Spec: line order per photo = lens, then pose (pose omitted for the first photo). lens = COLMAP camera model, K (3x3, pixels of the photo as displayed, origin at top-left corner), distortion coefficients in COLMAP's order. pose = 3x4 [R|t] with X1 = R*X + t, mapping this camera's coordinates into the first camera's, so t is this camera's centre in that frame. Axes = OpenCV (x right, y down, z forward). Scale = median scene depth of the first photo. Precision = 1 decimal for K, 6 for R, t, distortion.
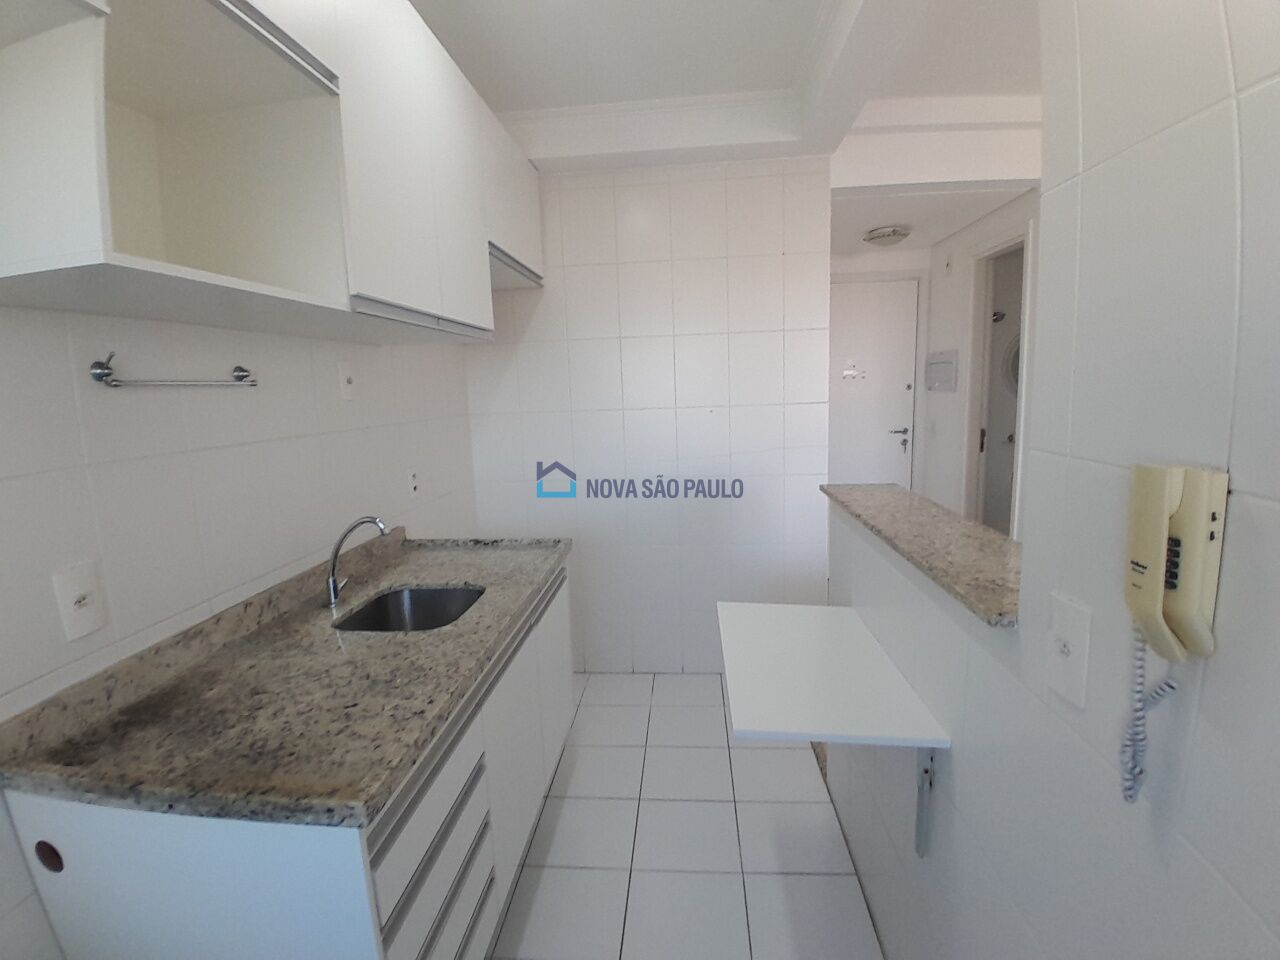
lens RADIAL K [[645.5, 0, 646.4], [0, 645.5, 483.1], [0, 0, 1]] dist [0.001928, -0.043820]
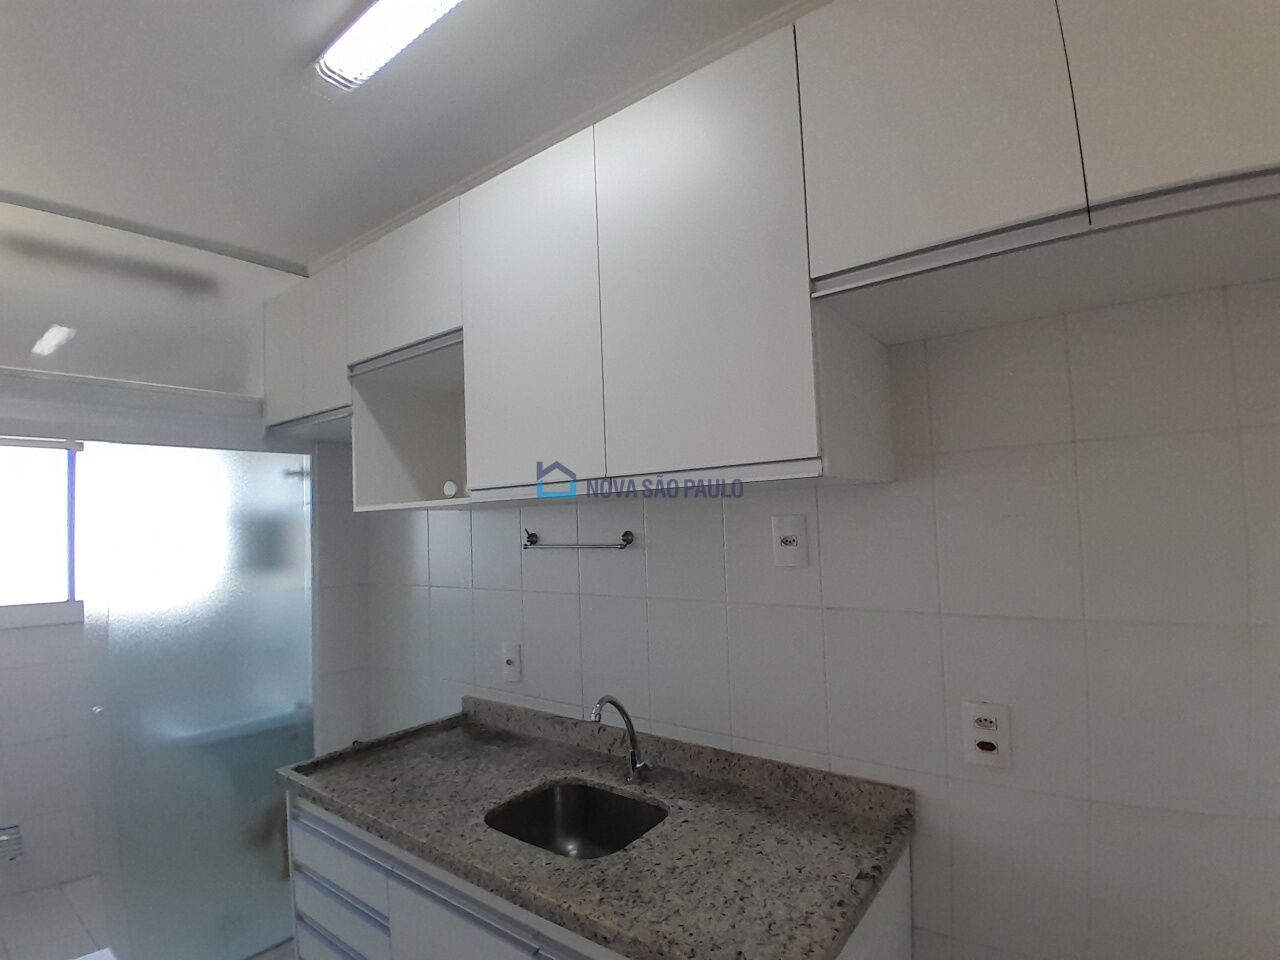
lens RADIAL K [[627.9, 0, 625.0], [0, 627.9, 484.7], [0, 0, 1]] dist [0.003796, -0.040751]
pose [[-0.547878, 0.000032, -0.836558, 0.369550], [-0.070951, 0.996395, 0.046506, -0.353196], [0.833544, 0.084834, -0.545901, 1.782967]]
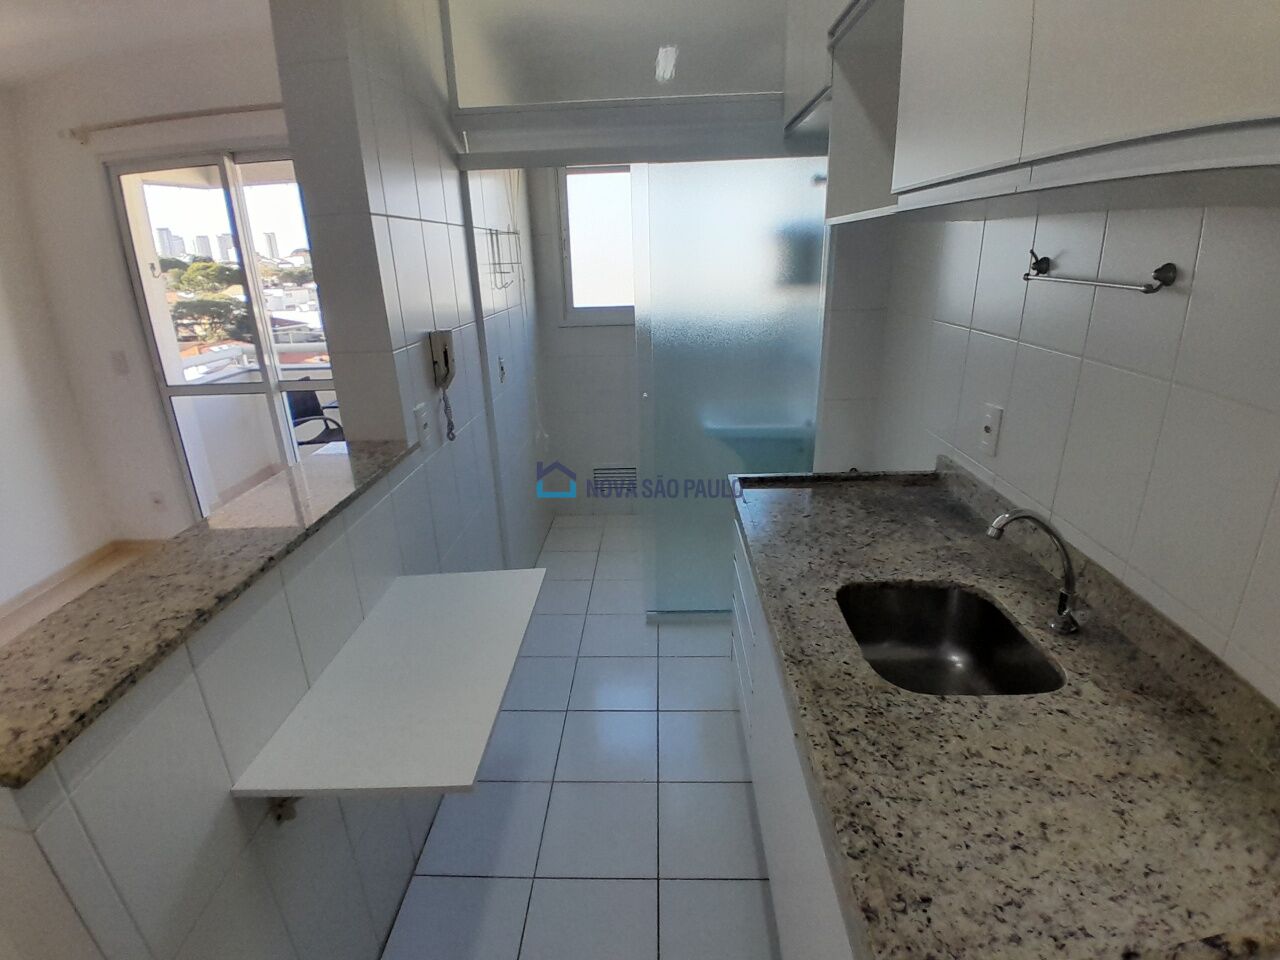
lens RADIAL K [[634.3, 0, 636.0], [0, 634.3, 482.6], [0, 0, 1]] dist [-0.003582, -0.041309]
pose [[-0.997276, 0.071690, -0.017335, -0.043587], [0.054937, 0.878824, 0.473974, -0.348603], [0.049214, 0.471730, -0.880368, 1.821928]]
